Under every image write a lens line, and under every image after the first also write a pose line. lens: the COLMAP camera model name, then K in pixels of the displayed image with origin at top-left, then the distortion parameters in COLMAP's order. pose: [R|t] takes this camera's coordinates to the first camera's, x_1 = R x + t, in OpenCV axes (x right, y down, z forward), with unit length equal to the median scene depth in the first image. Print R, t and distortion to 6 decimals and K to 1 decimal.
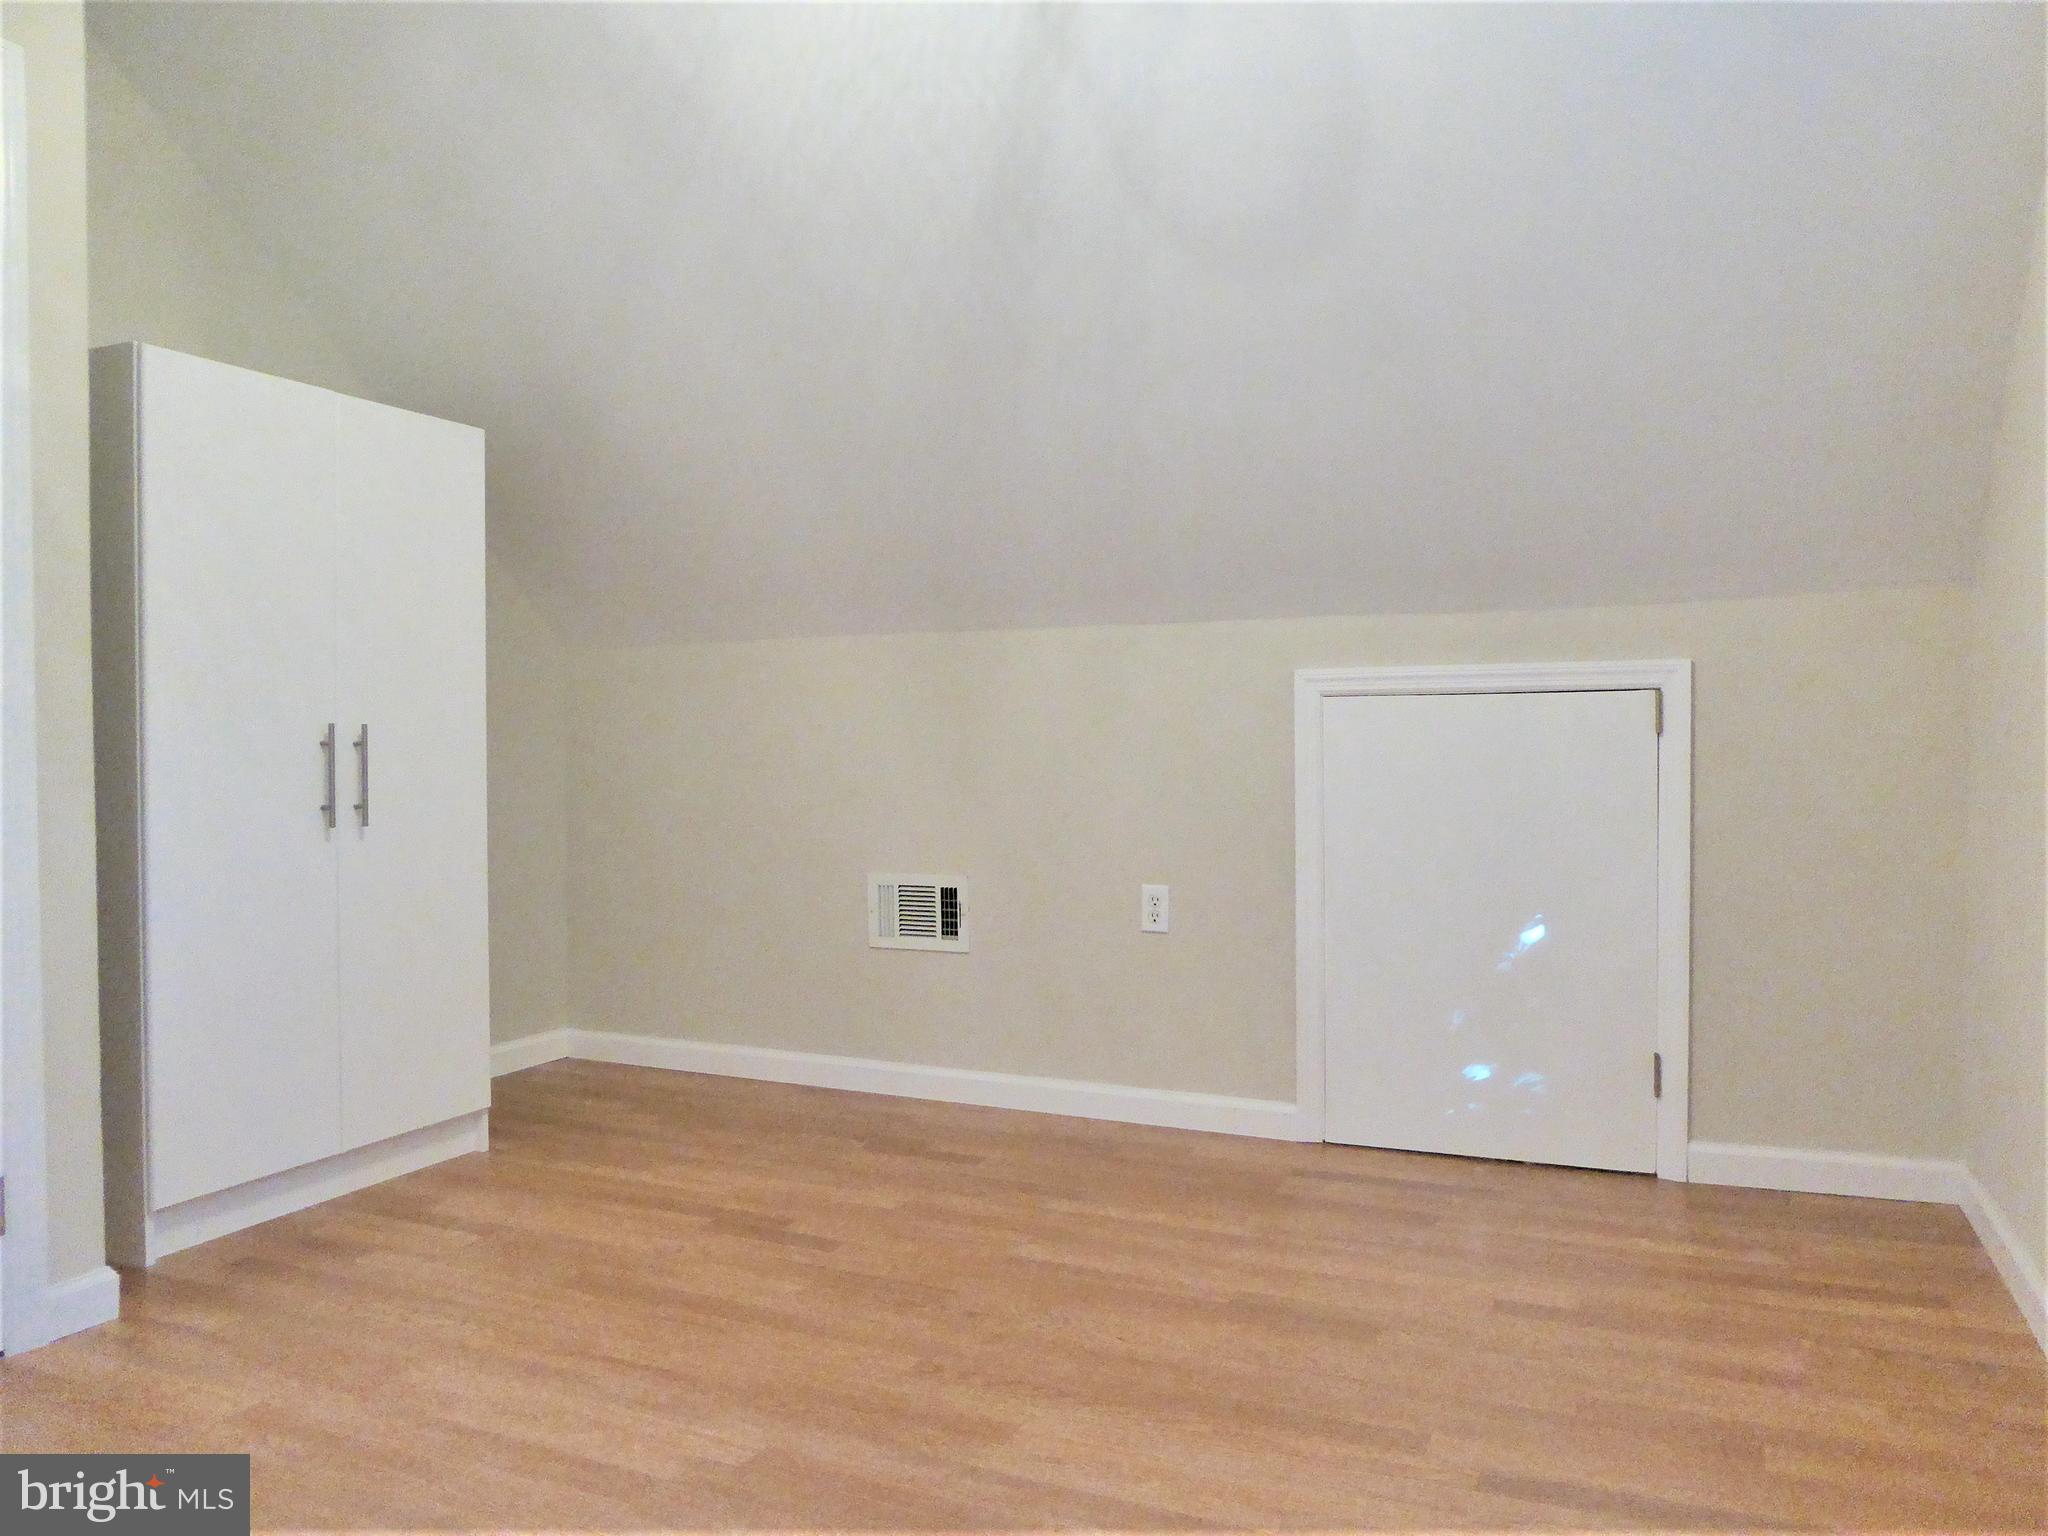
lens RADIAL K [[1434.1, 0, 1040.6], [0, 1434.1, 770.1], [0, 0, 1]] dist [-0.060154, 0.036887]
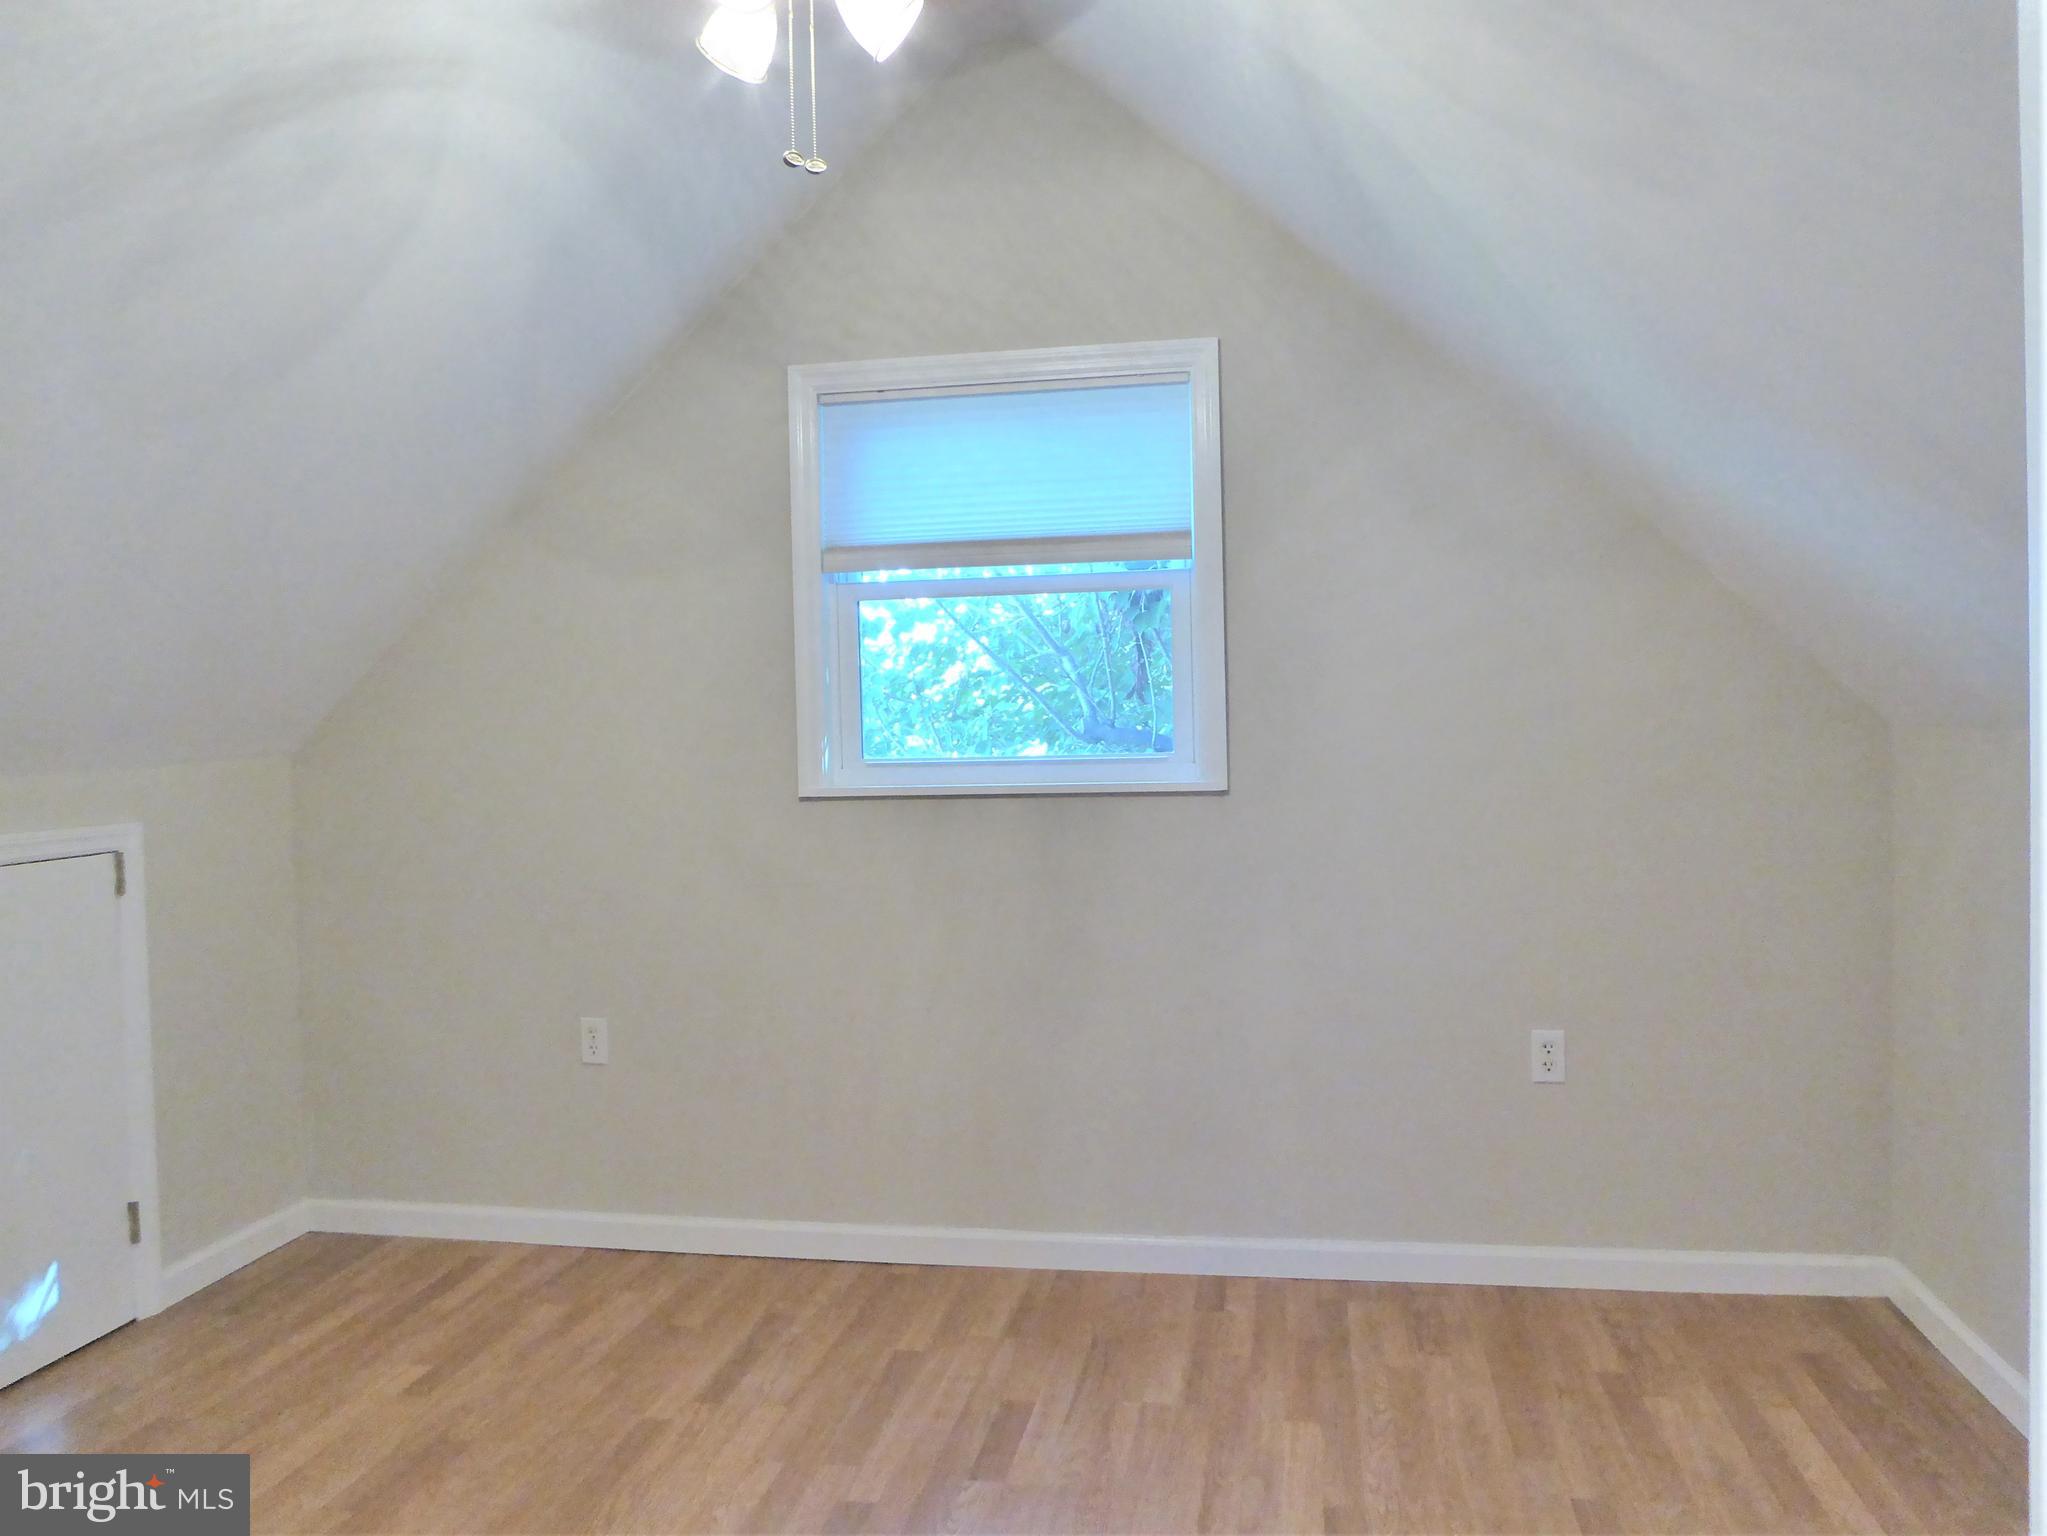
lens RADIAL K [[1433.4, 0, 1040.1], [0, 1433.4, 770.1], [0, 0, 1]] dist [-0.060154, 0.036887]
pose [[-0.255982, -0.003915, 0.966674, -0.822834], [0.043129, 0.998950, 0.015467, -0.116892], [-0.965719, 0.045651, -0.255544, 0.680169]]
